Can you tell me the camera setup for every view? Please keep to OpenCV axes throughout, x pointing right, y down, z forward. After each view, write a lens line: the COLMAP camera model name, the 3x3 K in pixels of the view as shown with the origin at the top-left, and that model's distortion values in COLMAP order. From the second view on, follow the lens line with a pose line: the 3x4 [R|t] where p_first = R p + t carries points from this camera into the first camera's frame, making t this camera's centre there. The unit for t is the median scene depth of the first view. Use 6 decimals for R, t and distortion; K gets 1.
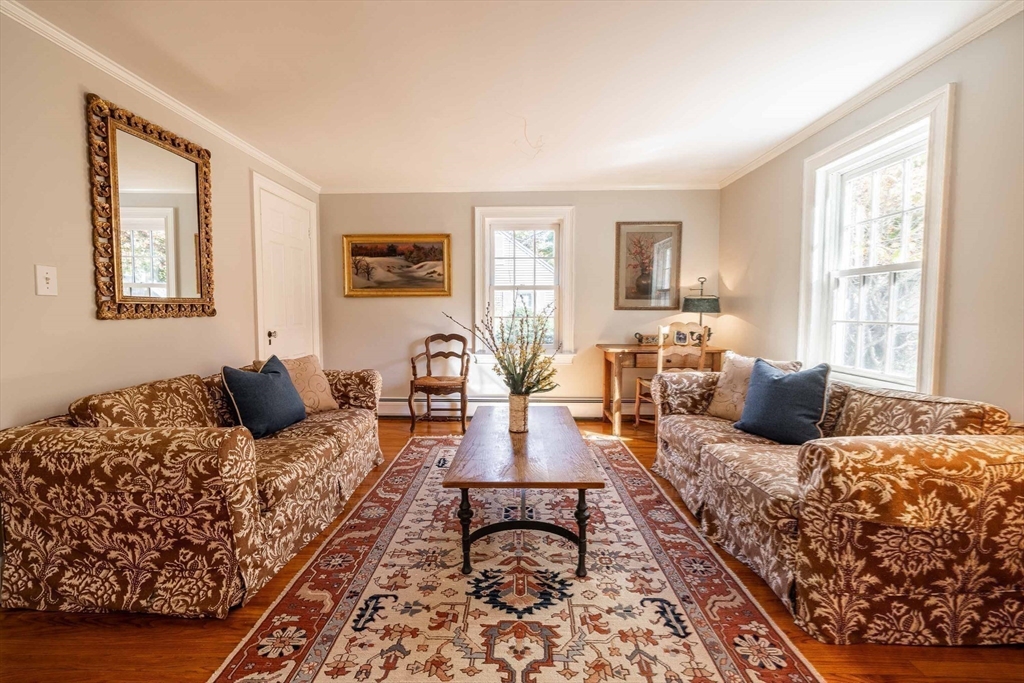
lens RADIAL K [[429.4, 0, 495.5], [0, 429.4, 337.2], [0, 0, 1]] dist [-0.002919, 0.000573]
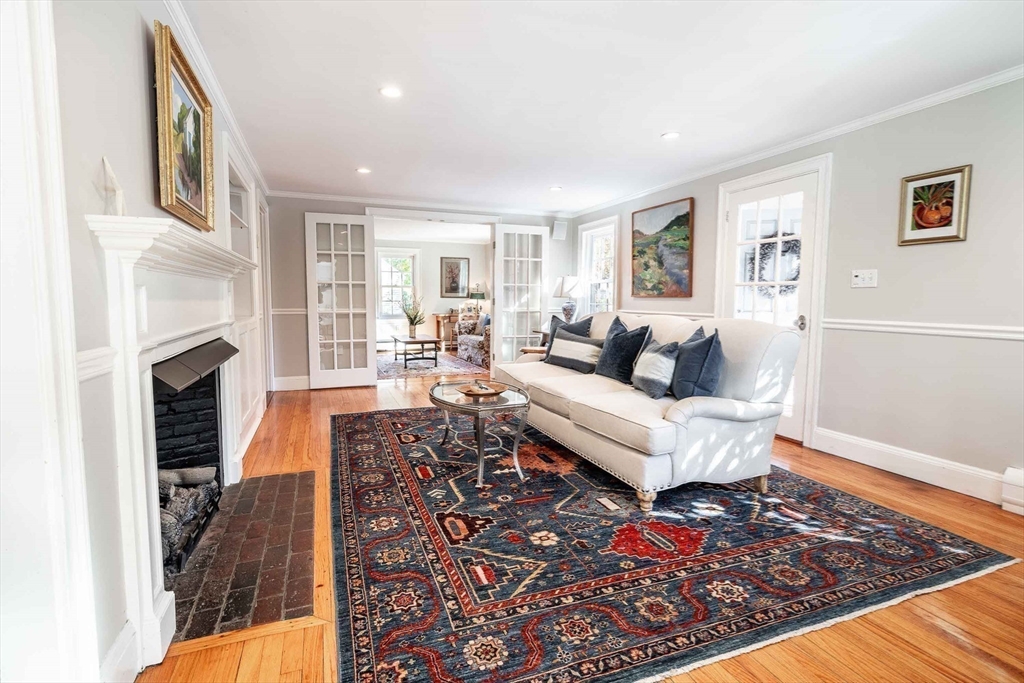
lens RADIAL K [[491.0, 0, 511.4], [0, 491.0, 340.1], [0, 0, 1]] dist [-0.005000, -0.000031]
pose [[0.911002, -0.027064, 0.411513, -0.618572], [0.017508, 0.999483, 0.026975, 0.131272], [-0.412030, -0.017369, 0.911005, -2.060170]]
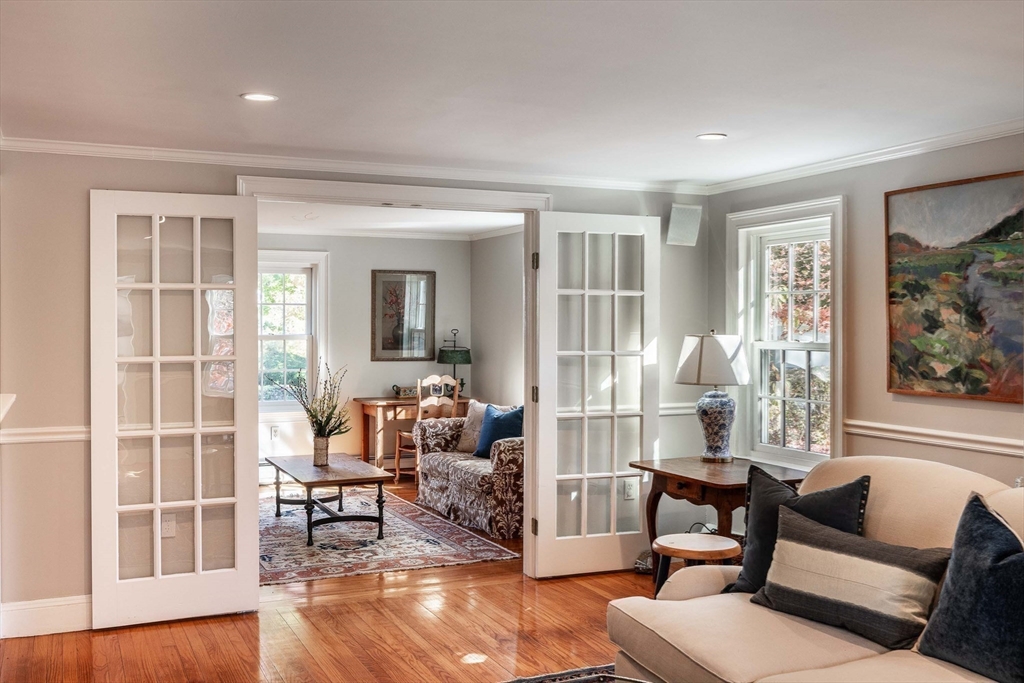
lens RADIAL K [[1010.4, 0, 506.0], [0, 1010.4, 339.5], [0, 0, 1]] dist [0.005037, 0.000000]
pose [[0.892231, -0.003132, 0.451568, -0.691333], [0.024798, 0.998807, -0.042069, -0.016619], [-0.450897, 0.048733, 0.891244, -1.670376]]
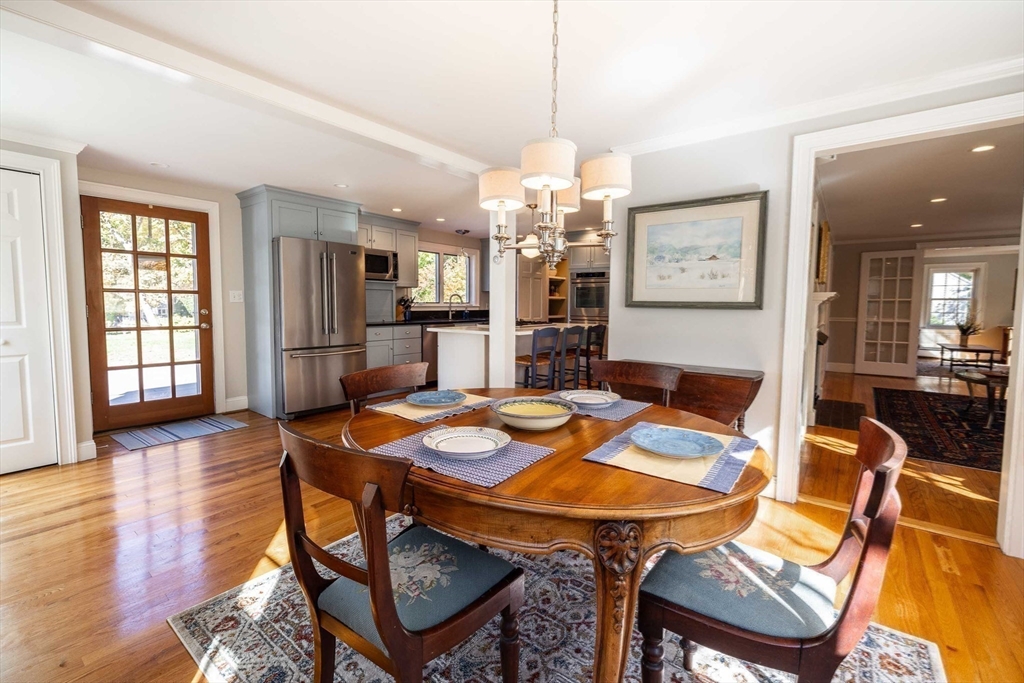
lens RADIAL K [[429.4, 0, 504.1], [0, 429.4, 332.2], [0, 0, 1]] dist [-0.002919, 0.000573]
pose [[0.810966, 0.048056, -0.583117, -0.766881], [-0.044100, 0.998807, 0.020981, 0.166160], [0.583429, 0.008700, 0.812117, -3.222575]]
